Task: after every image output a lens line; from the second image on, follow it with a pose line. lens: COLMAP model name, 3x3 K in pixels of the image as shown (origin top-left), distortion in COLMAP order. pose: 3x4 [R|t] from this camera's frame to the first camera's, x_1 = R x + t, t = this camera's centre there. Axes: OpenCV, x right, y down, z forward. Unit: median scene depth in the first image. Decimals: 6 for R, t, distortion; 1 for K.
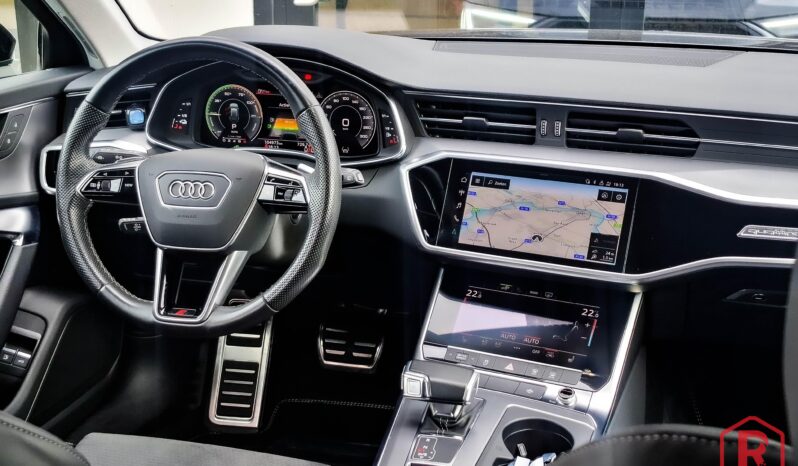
lens RADIAL K [[1118.4, 0, 398.6], [0, 1118.4, 215.8], [0, 0, 1]] dist [0.142369, -0.064241]
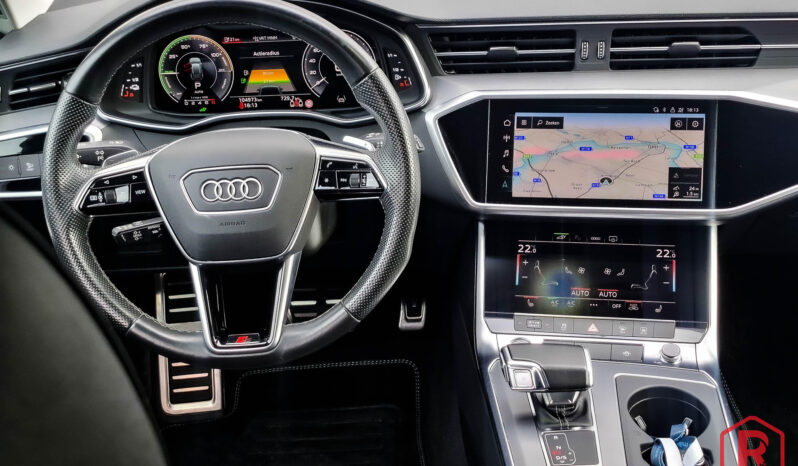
lens RADIAL K [[1118.4, 0, 398.6], [0, 1118.4, 215.8], [0, 0, 1]] dist [0.142369, -0.064241]
pose [[0.963477, -0.149141, 0.222417, -0.232159], [0.120439, 0.983149, 0.137521, -0.093334], [-0.239179, -0.105710, 0.965204, 0.181177]]
